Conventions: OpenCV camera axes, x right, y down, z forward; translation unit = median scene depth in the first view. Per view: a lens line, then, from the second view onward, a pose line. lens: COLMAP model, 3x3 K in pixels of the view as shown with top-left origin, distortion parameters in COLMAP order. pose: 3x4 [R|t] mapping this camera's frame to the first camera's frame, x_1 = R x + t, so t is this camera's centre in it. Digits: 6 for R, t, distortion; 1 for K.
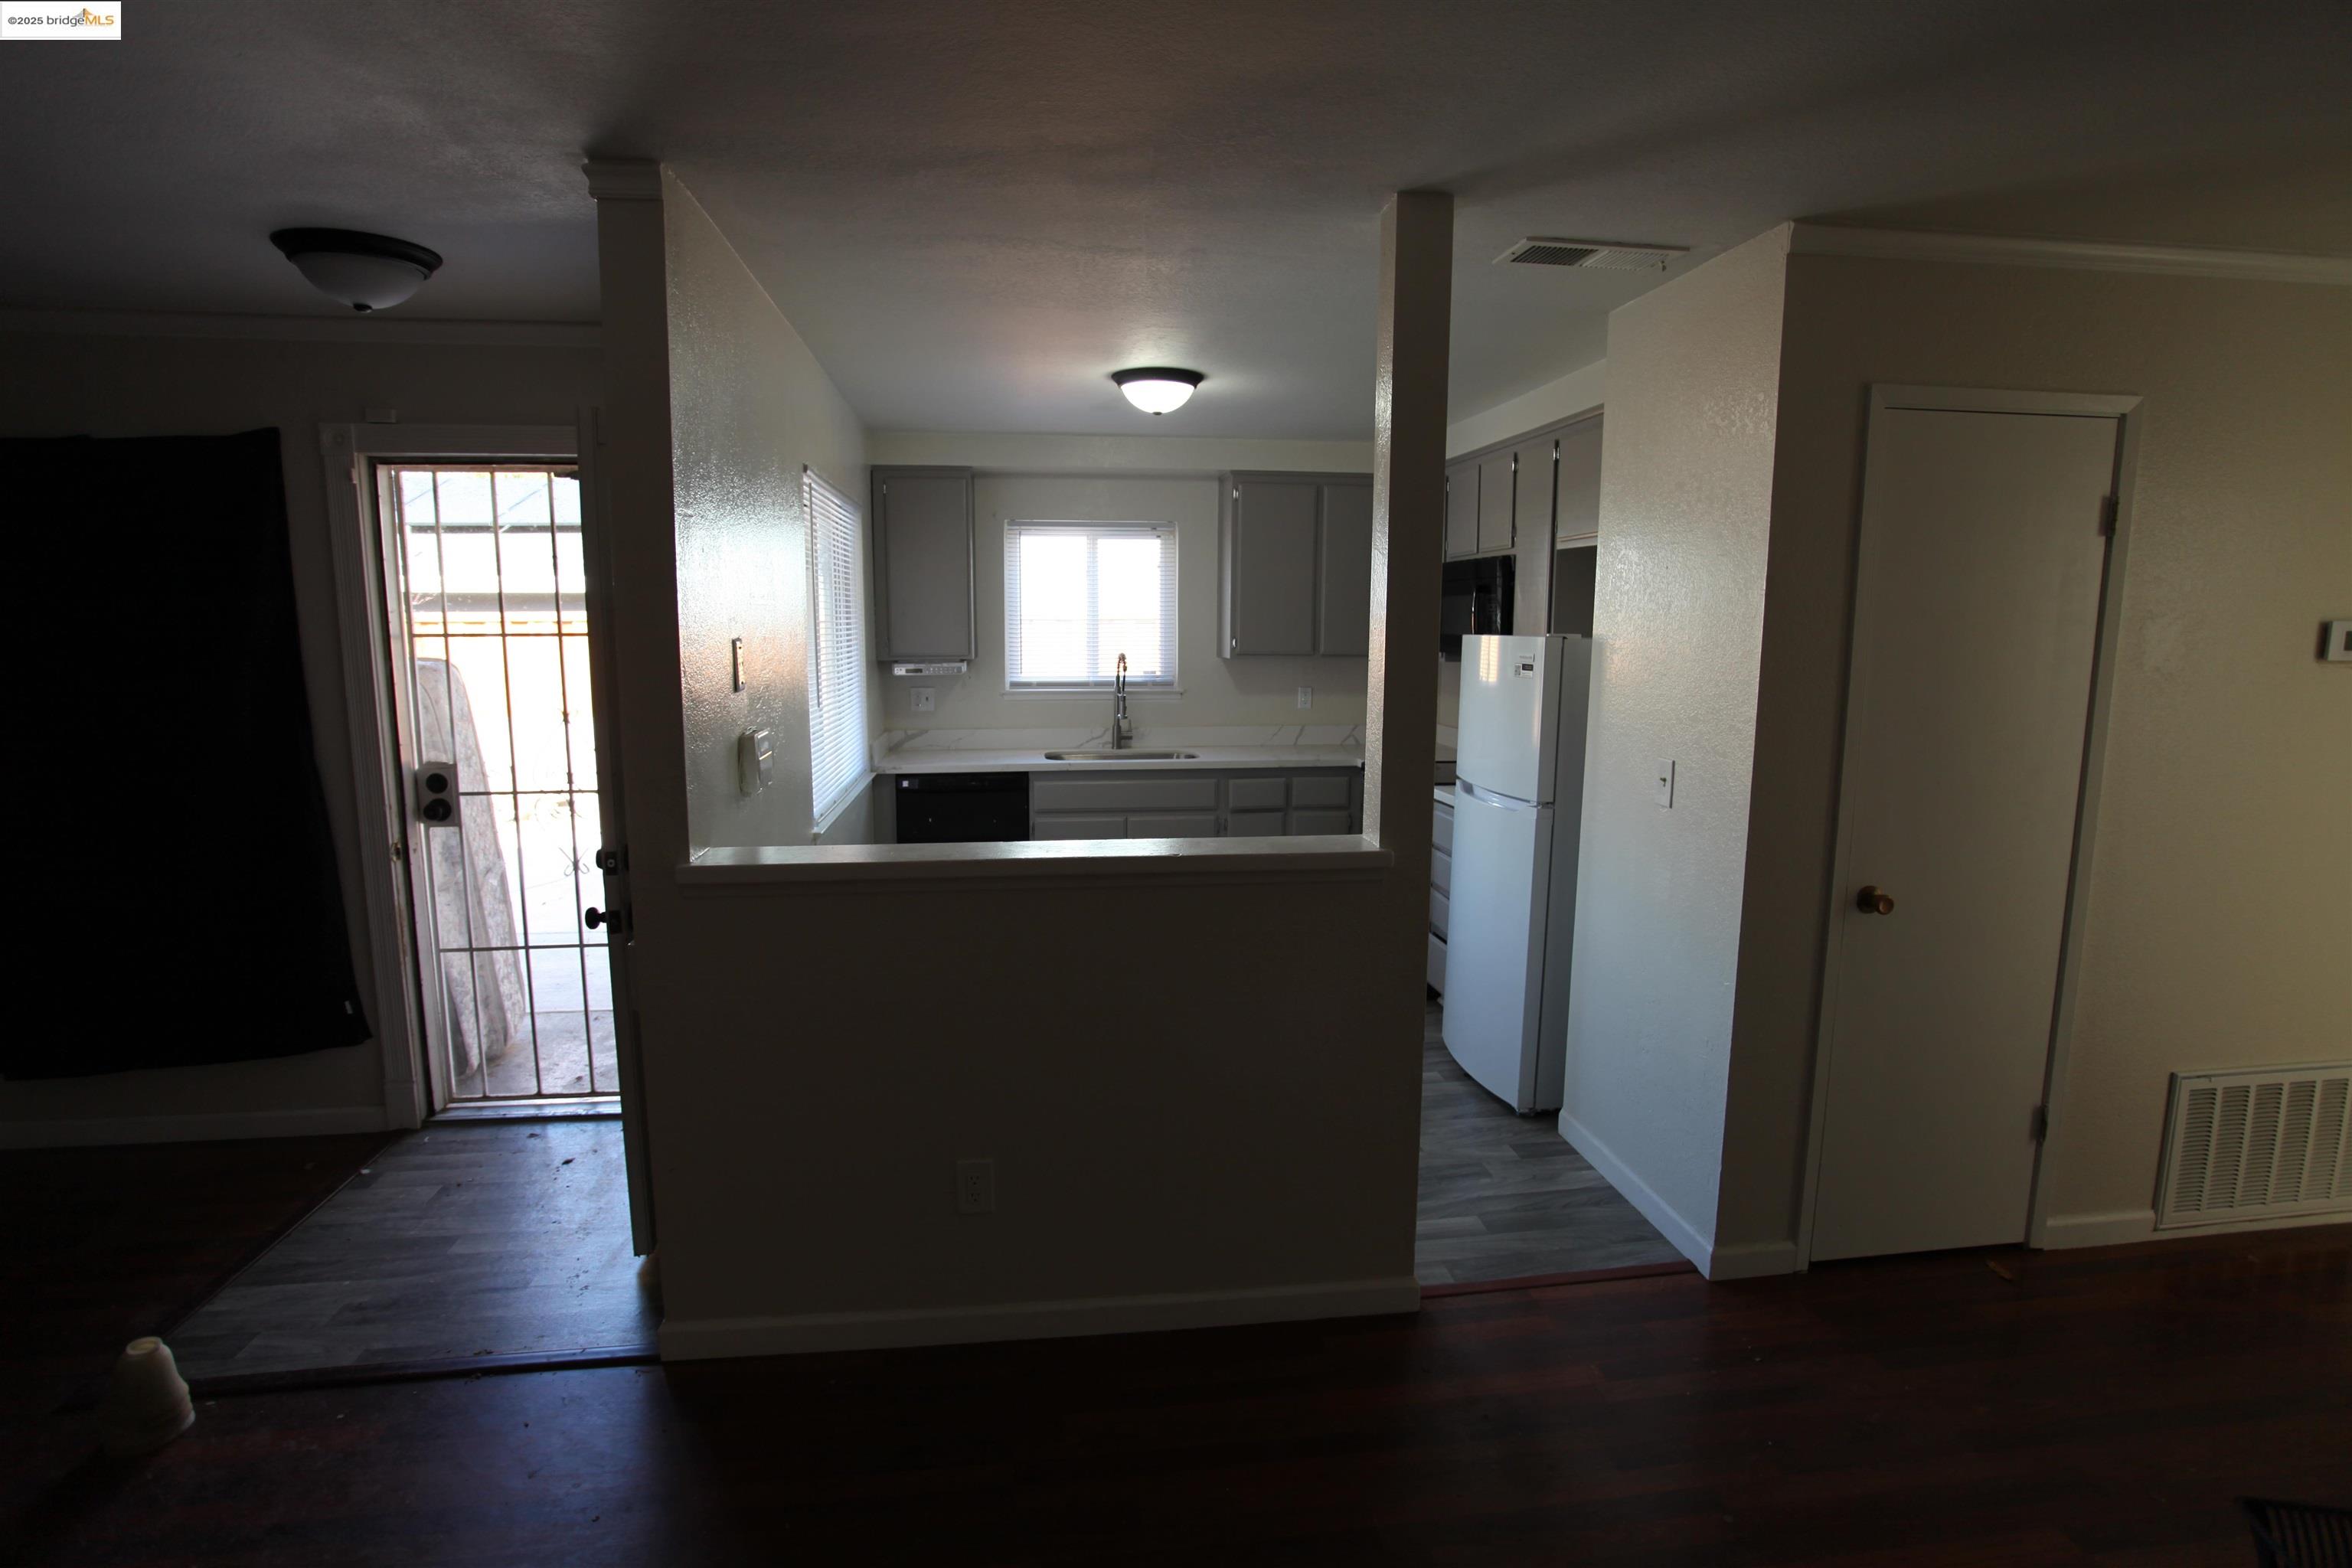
lens RADIAL K [[1178.6, 0, 1180.9], [0, 1178.6, 784.4], [0, 0, 1]] dist [-0.046438, 0.008990]
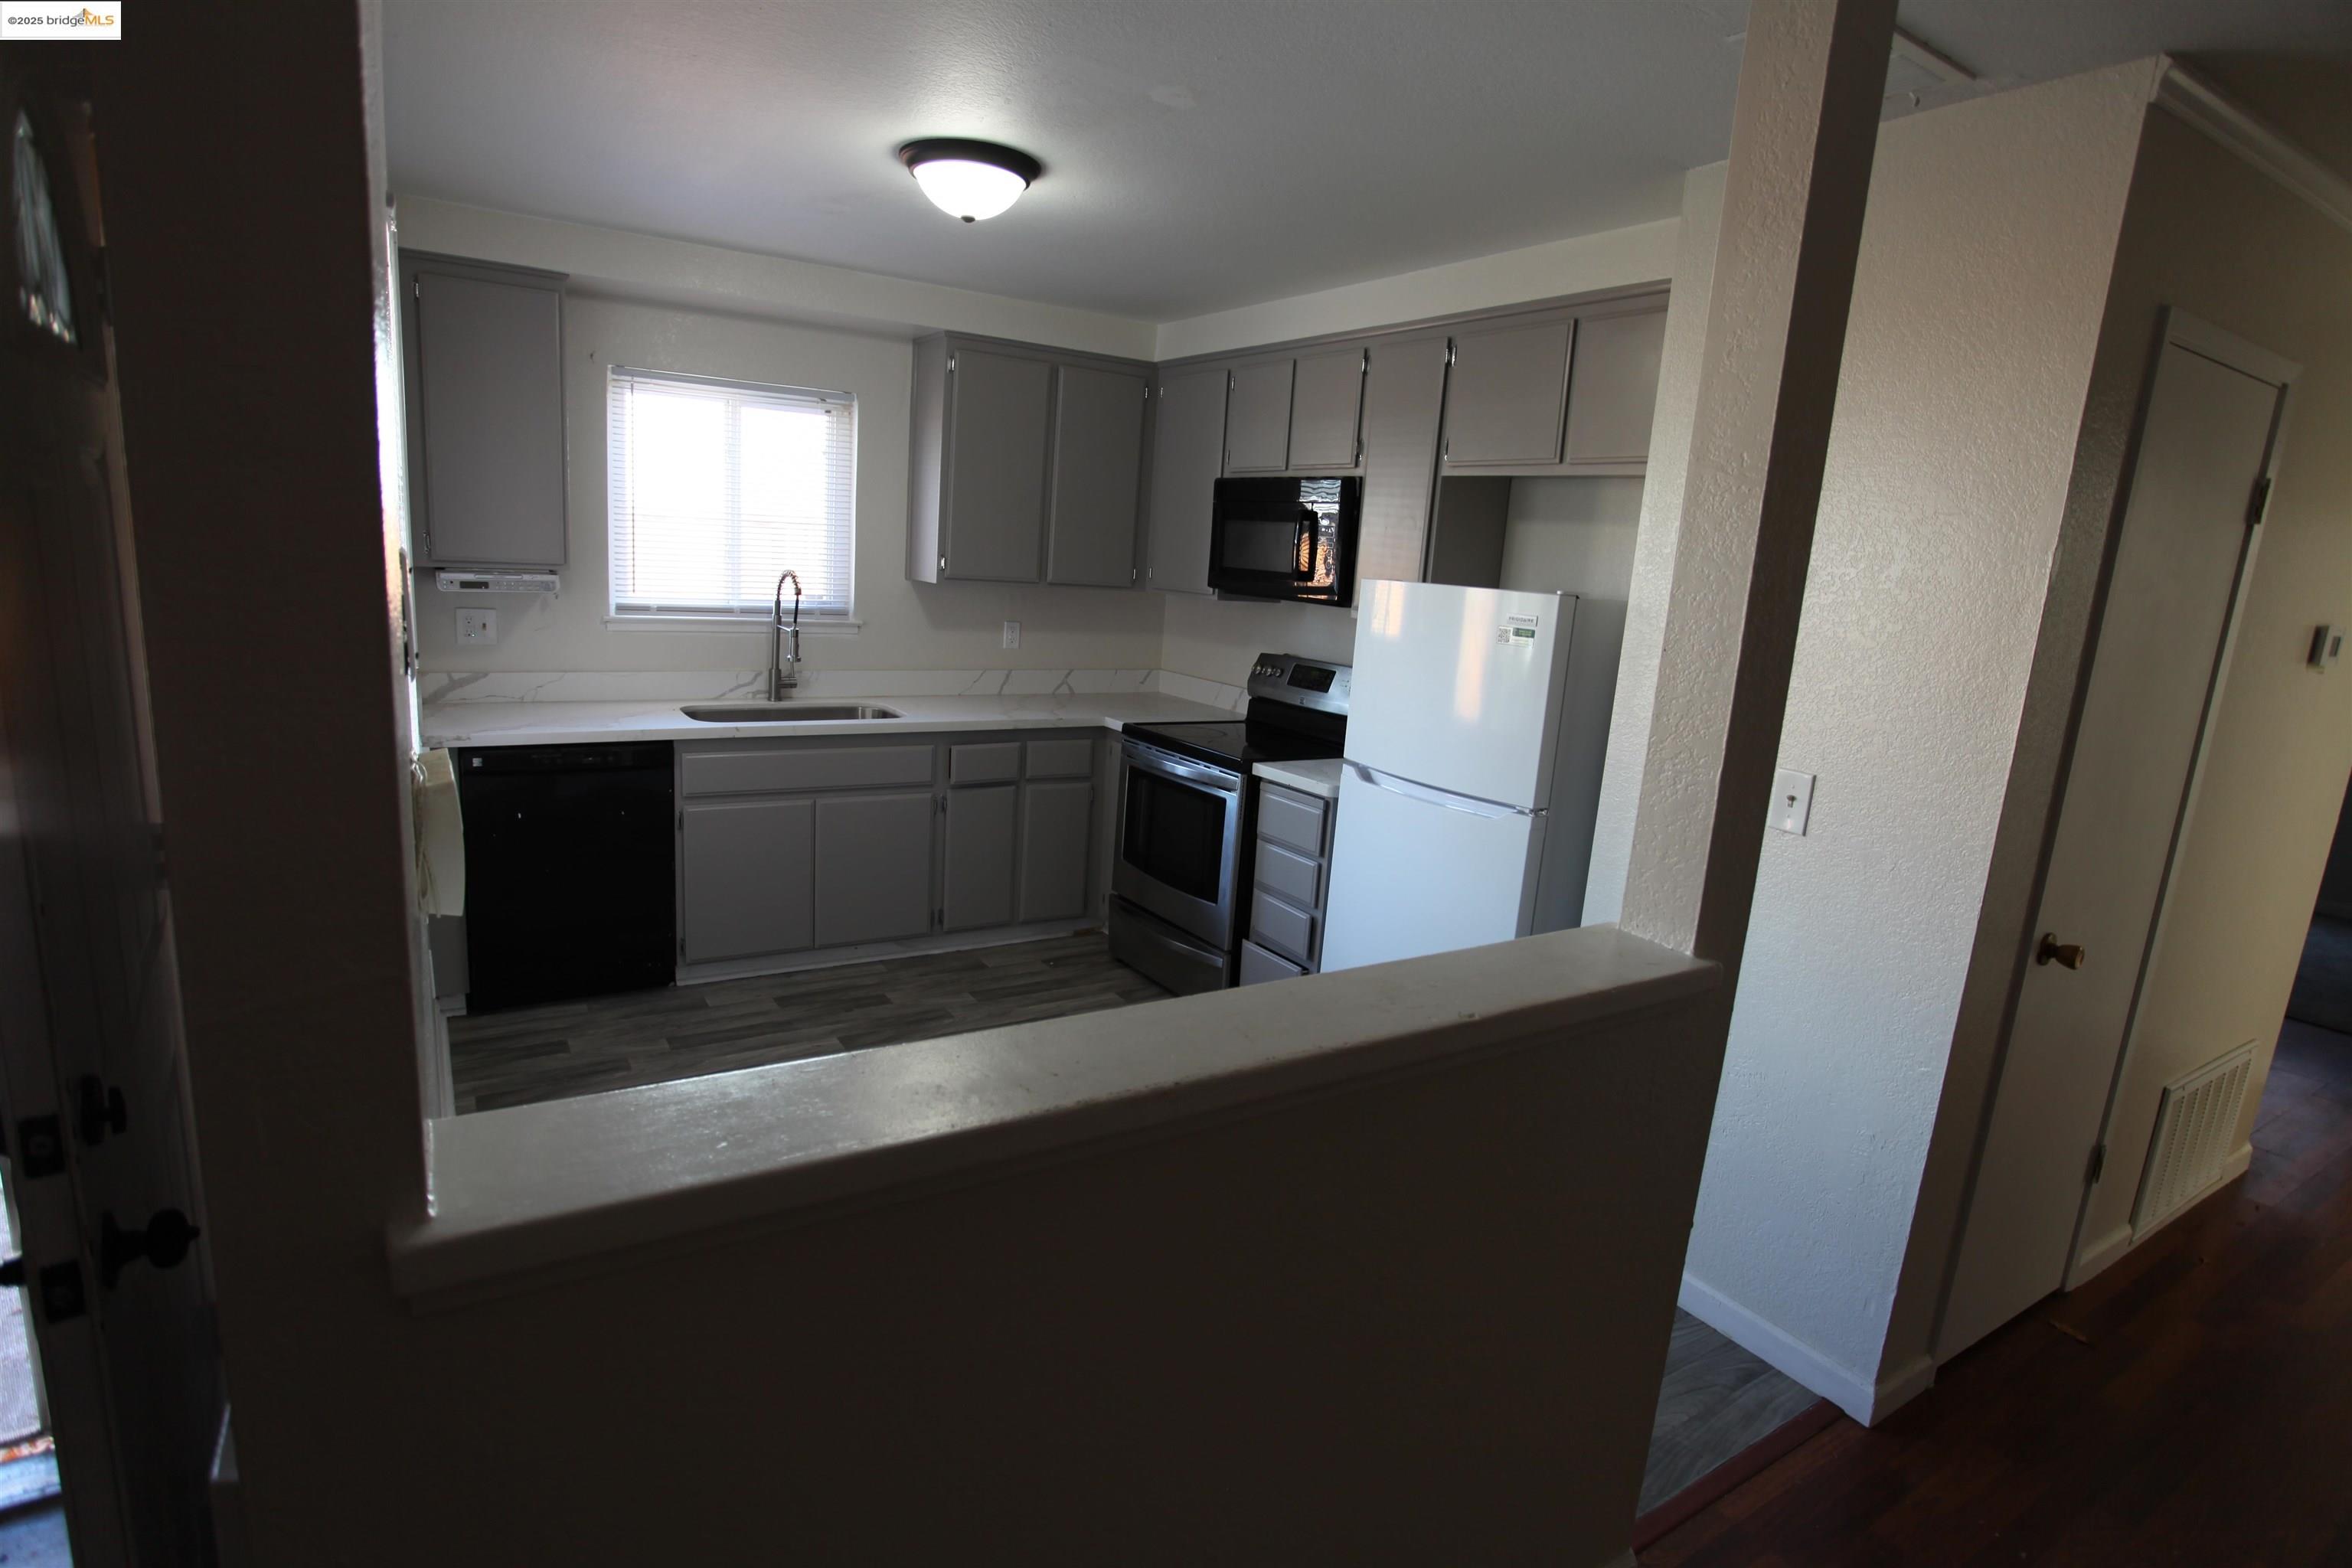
lens RADIAL K [[1178.6, 0, 1169.4], [0, 1178.6, 790.7], [0, 0, 1]] dist [-0.046438, 0.008990]
pose [[0.909031, -0.028578, 0.415748, -0.146722], [-0.004671, 0.996884, 0.078738, -0.035377], [-0.416702, -0.073517, 0.906065, 0.249044]]
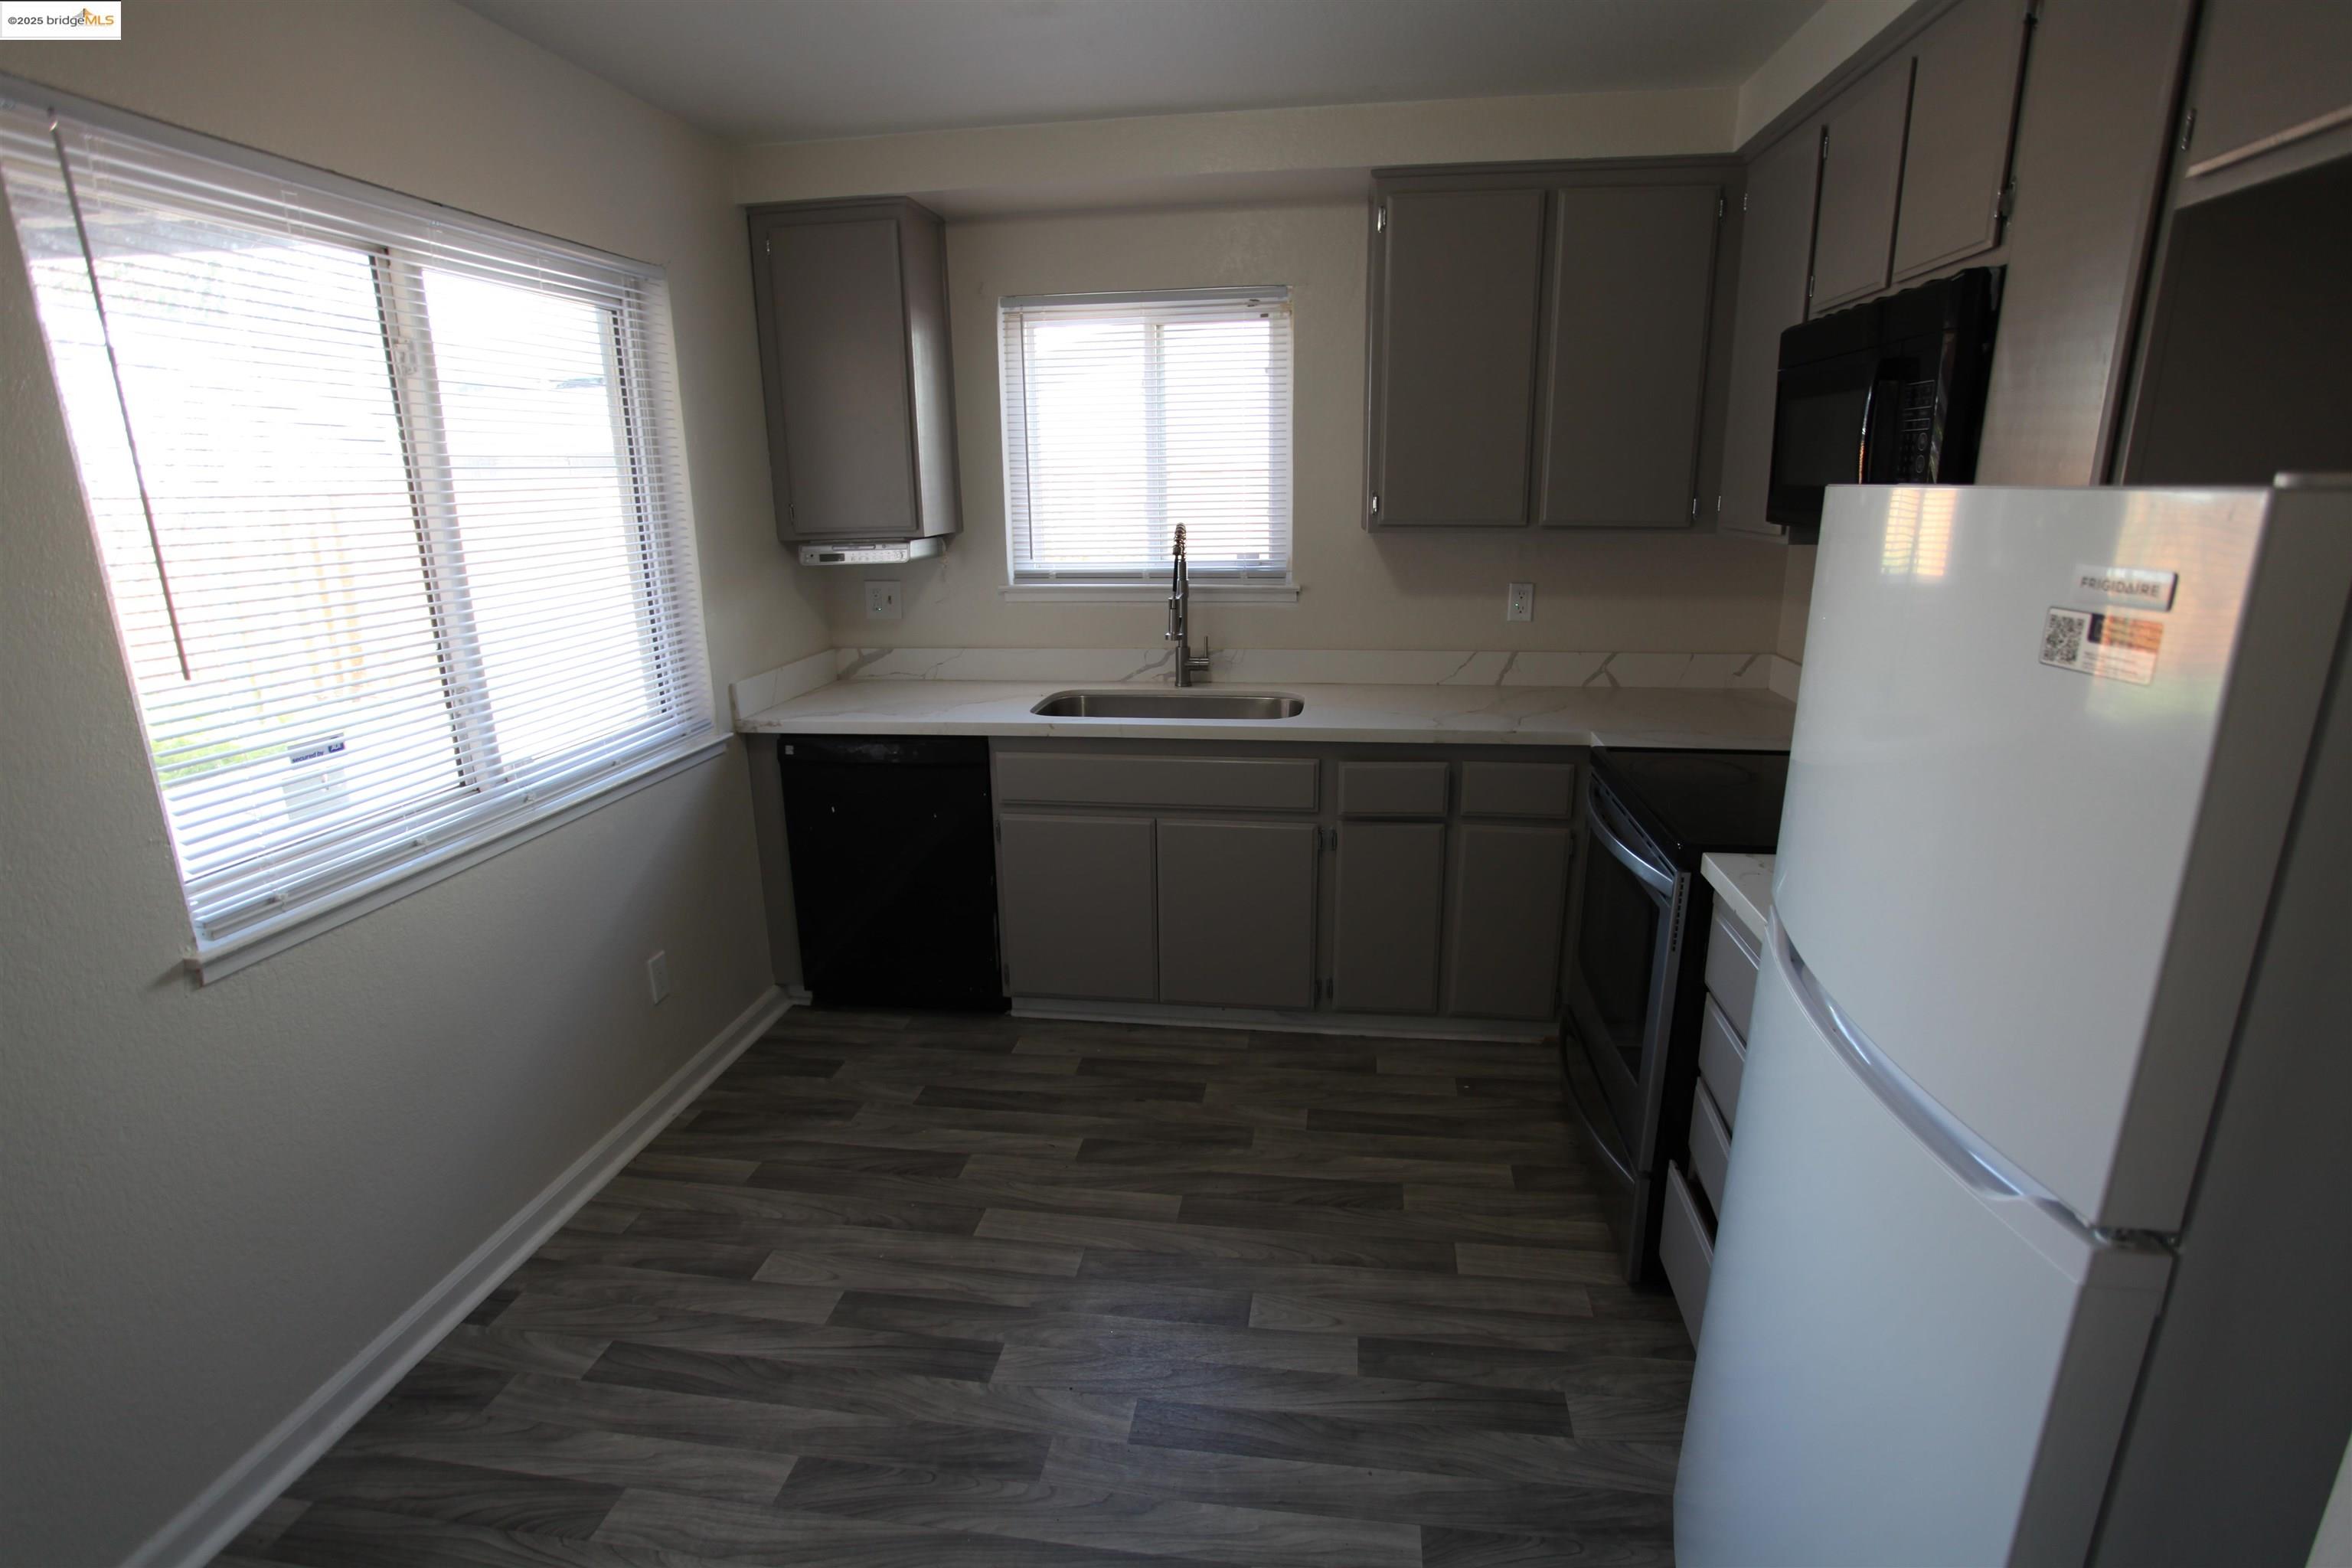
lens RADIAL K [[1147.1, 0, 1194.3], [0, 1147.1, 794.3], [0, 0, 1]] dist [-0.054476, 0.019070]
pose [[0.963230, 0.057422, -0.262470, 0.115234], [-0.022147, 0.990539, 0.135432, -0.058949], [0.267763, -0.124639, 0.955389, 0.470617]]
